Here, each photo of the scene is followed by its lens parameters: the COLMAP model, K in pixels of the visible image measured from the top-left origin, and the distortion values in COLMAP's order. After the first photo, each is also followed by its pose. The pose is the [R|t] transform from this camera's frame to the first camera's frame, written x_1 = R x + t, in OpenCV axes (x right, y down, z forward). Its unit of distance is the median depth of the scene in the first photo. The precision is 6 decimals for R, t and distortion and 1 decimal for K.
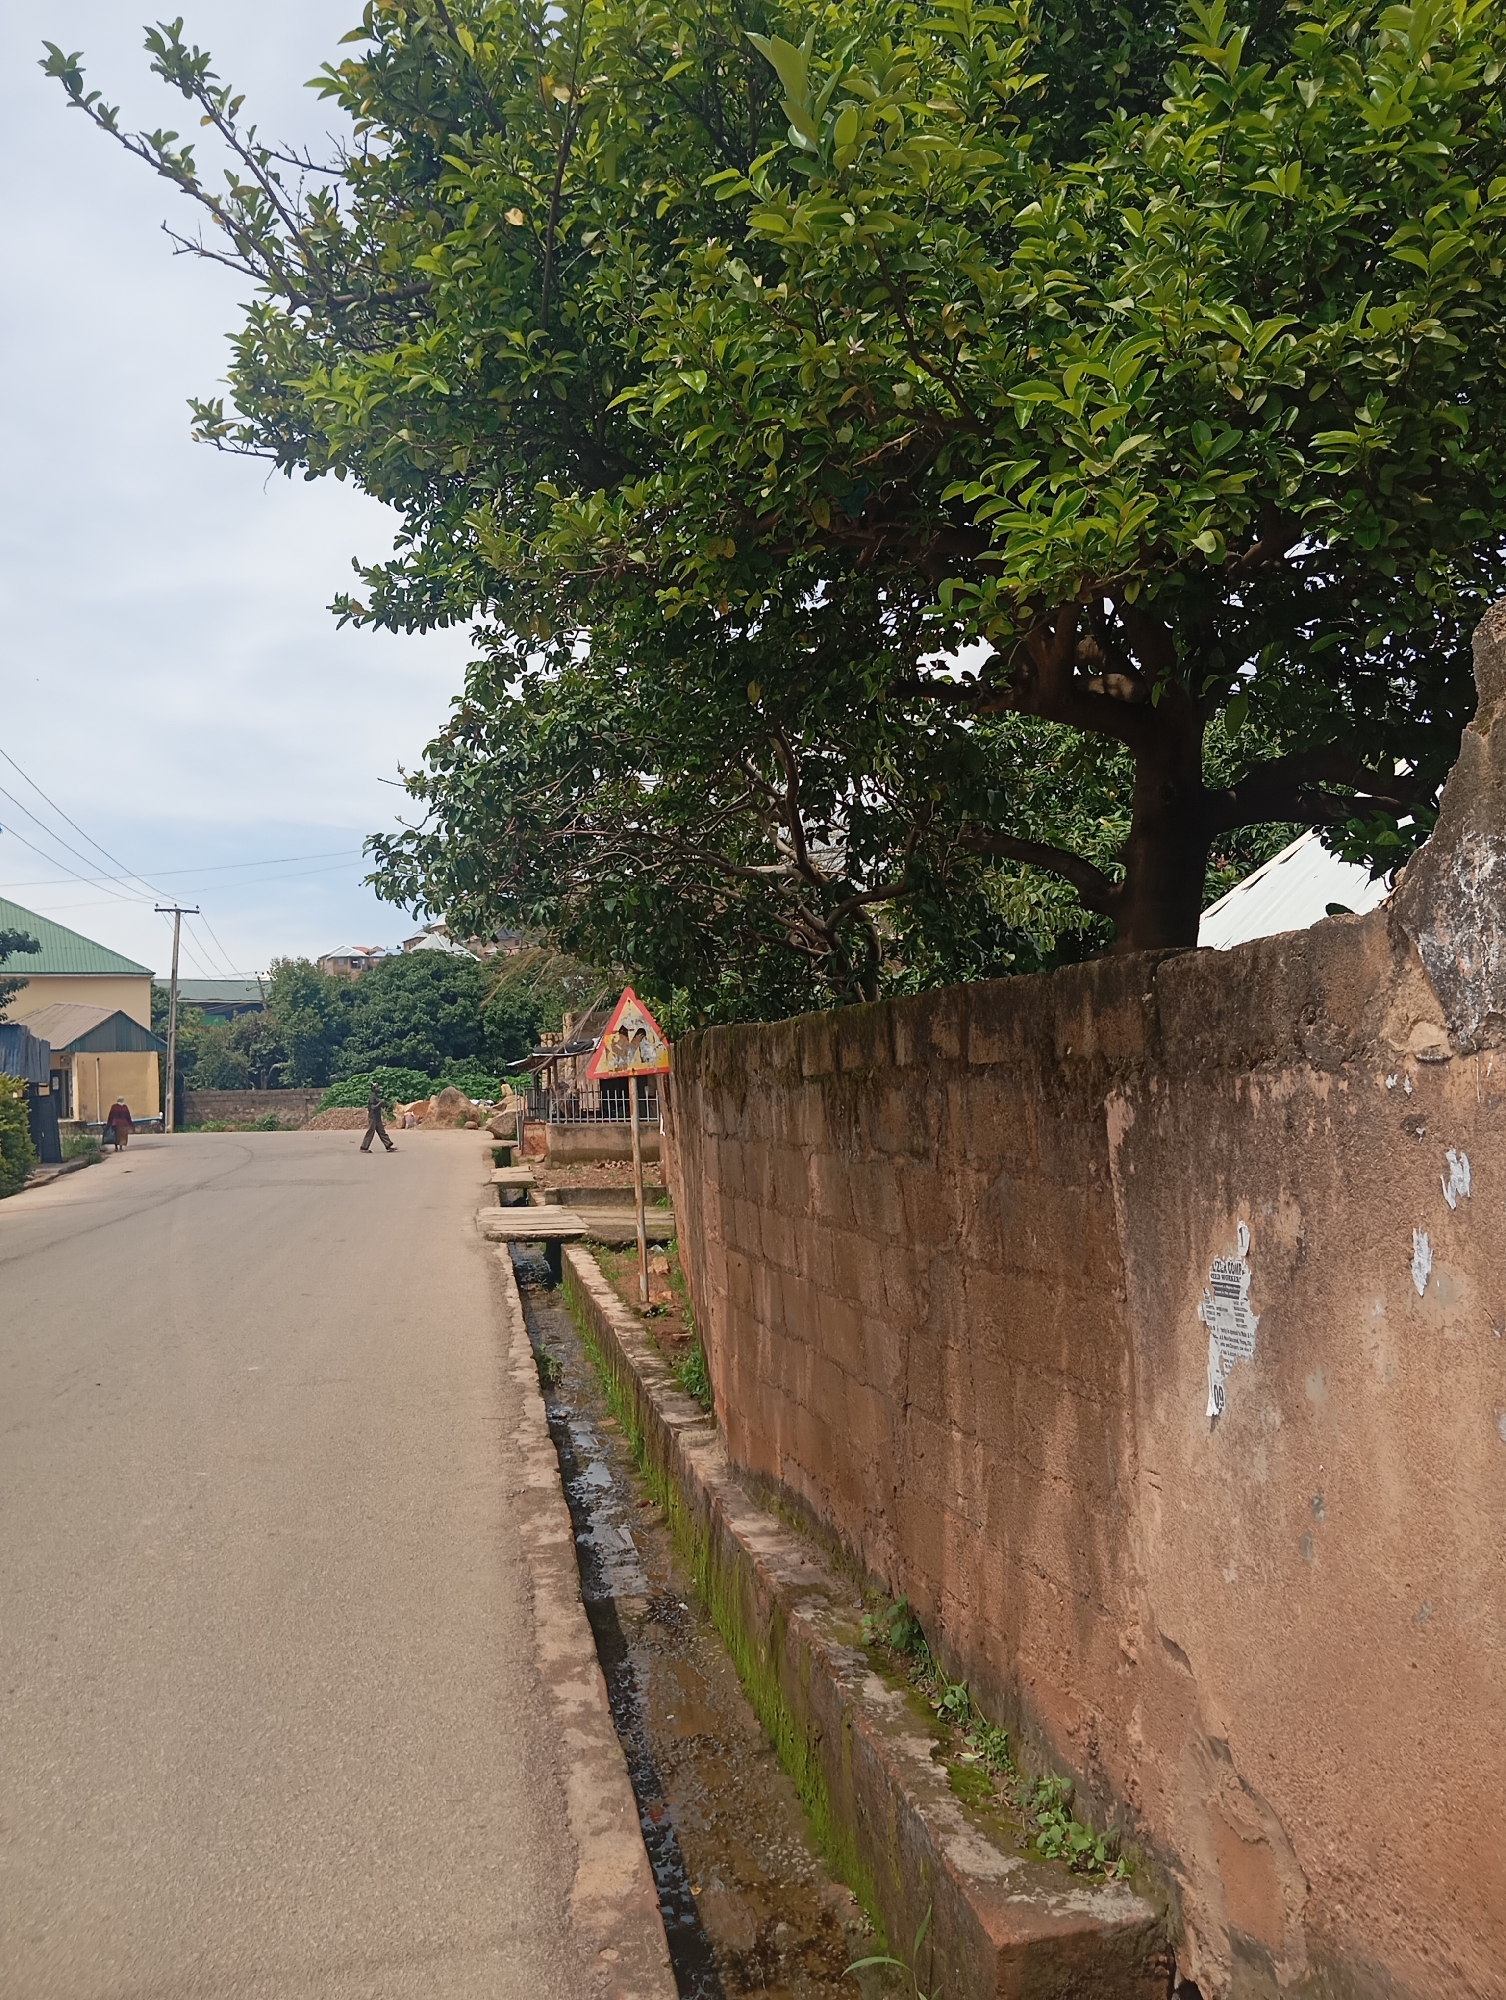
lens RADIAL K [[1617.0, 0, 759.7], [0, 1617.0, 1003.2], [0, 0, 1]] dist [0.074038, 0.001533]
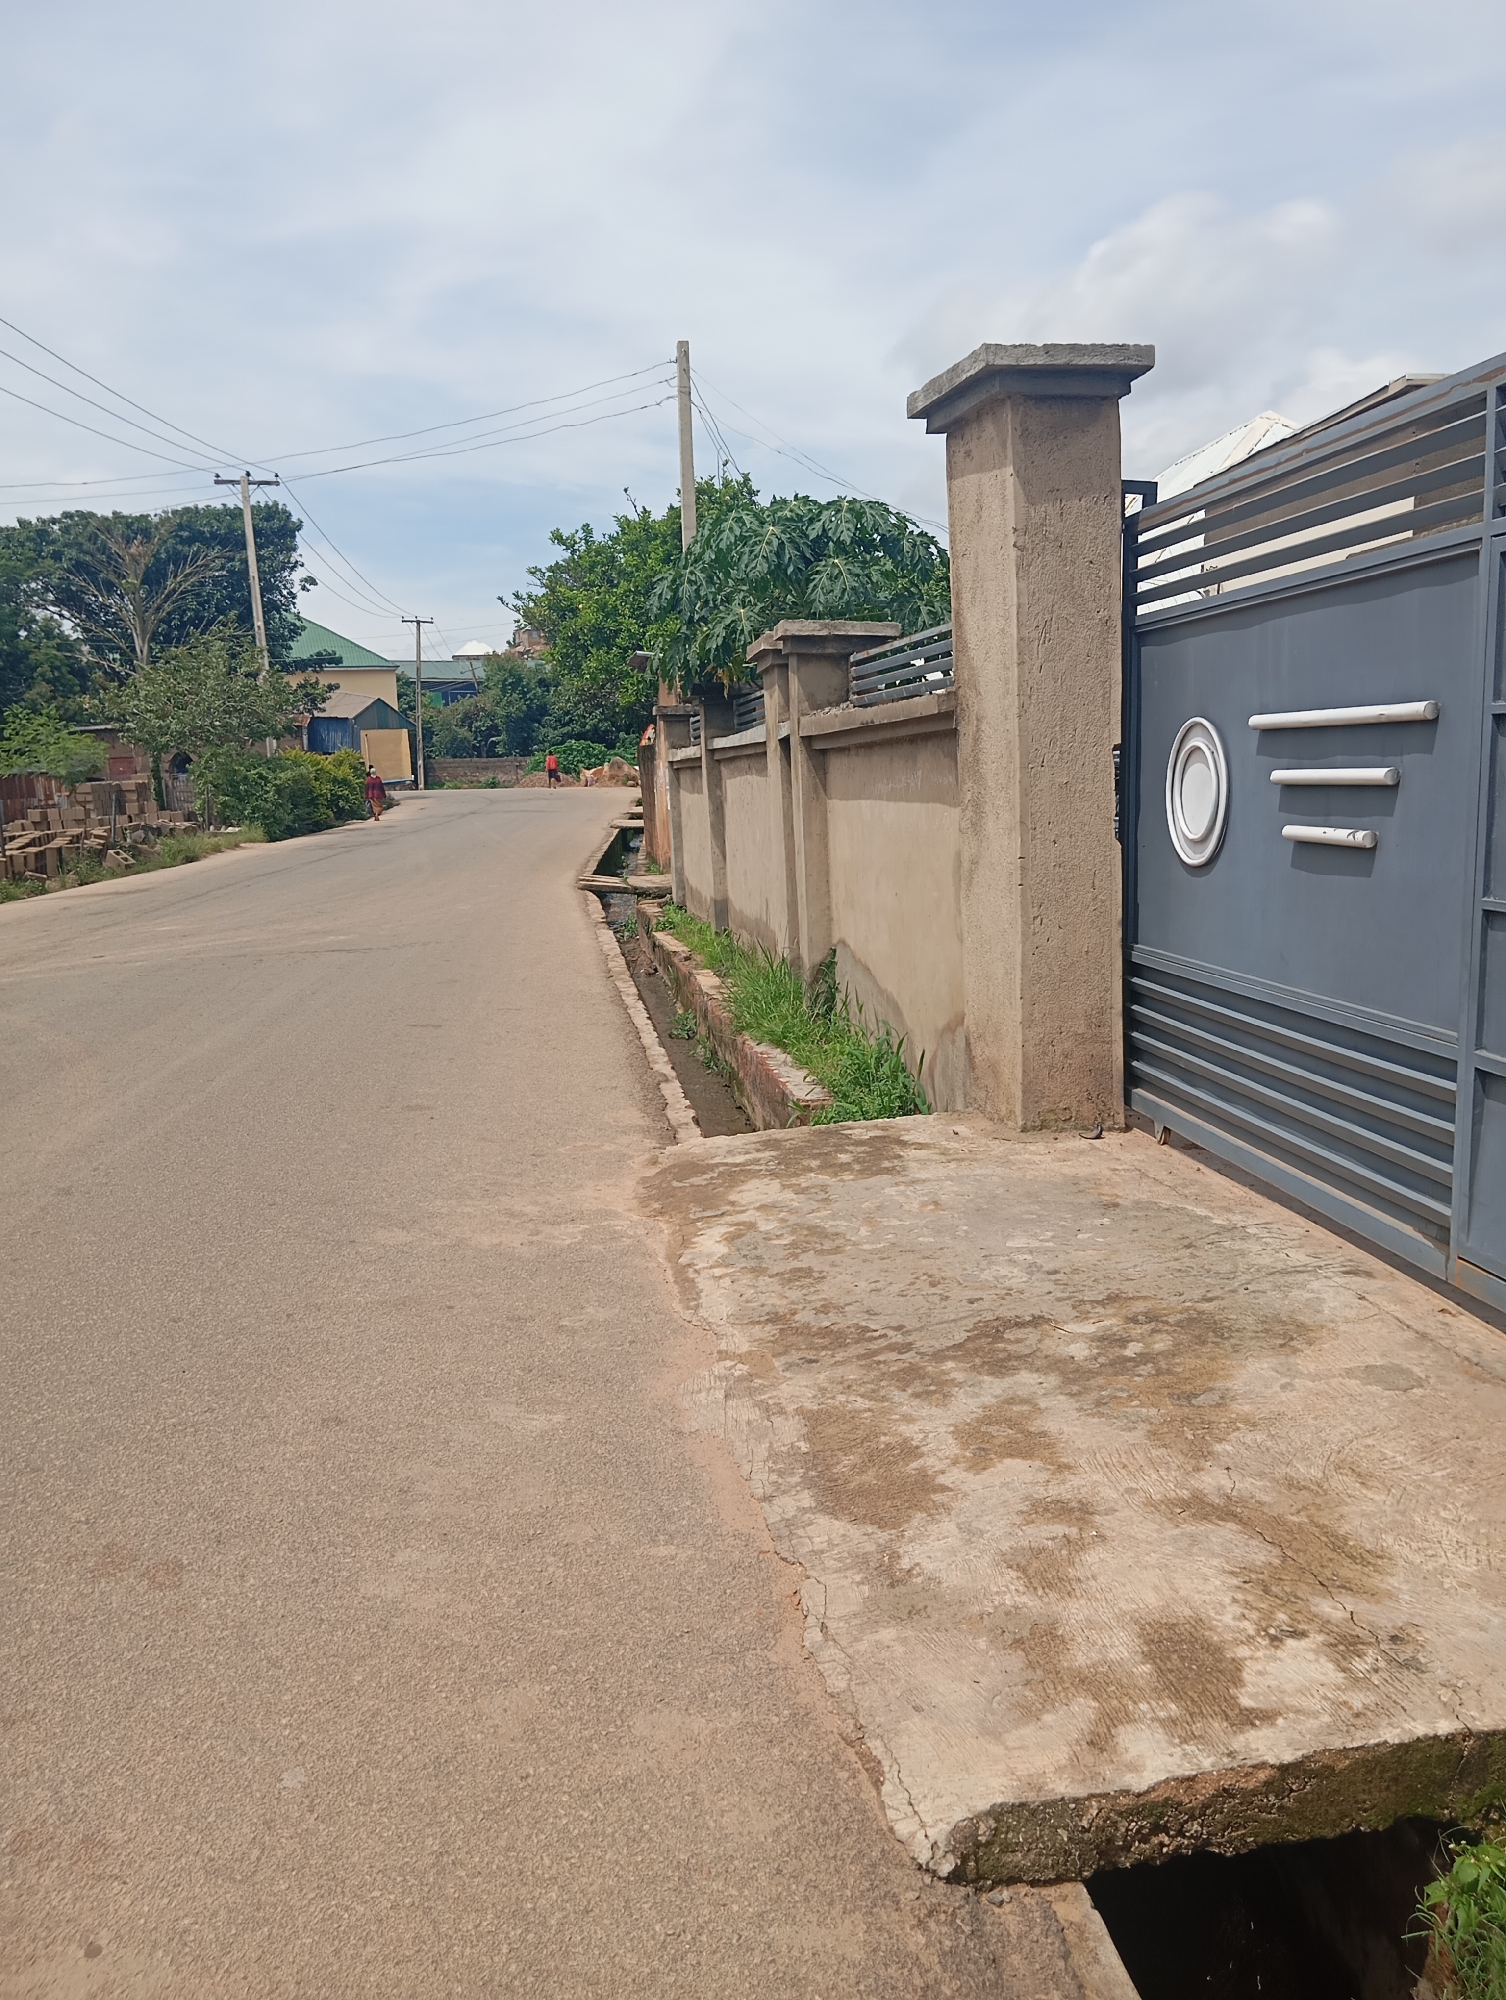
lens RADIAL K [[1617.0, 0, 750.2], [0, 1617.0, 1006.3], [0, 0, 1]] dist [0.074038, 0.001533]
pose [[0.992259, 0.015353, -0.123229, 0.074410], [0.010309, 0.978719, 0.204947, -0.017487], [0.123753, -0.204631, 0.970985, -0.294477]]
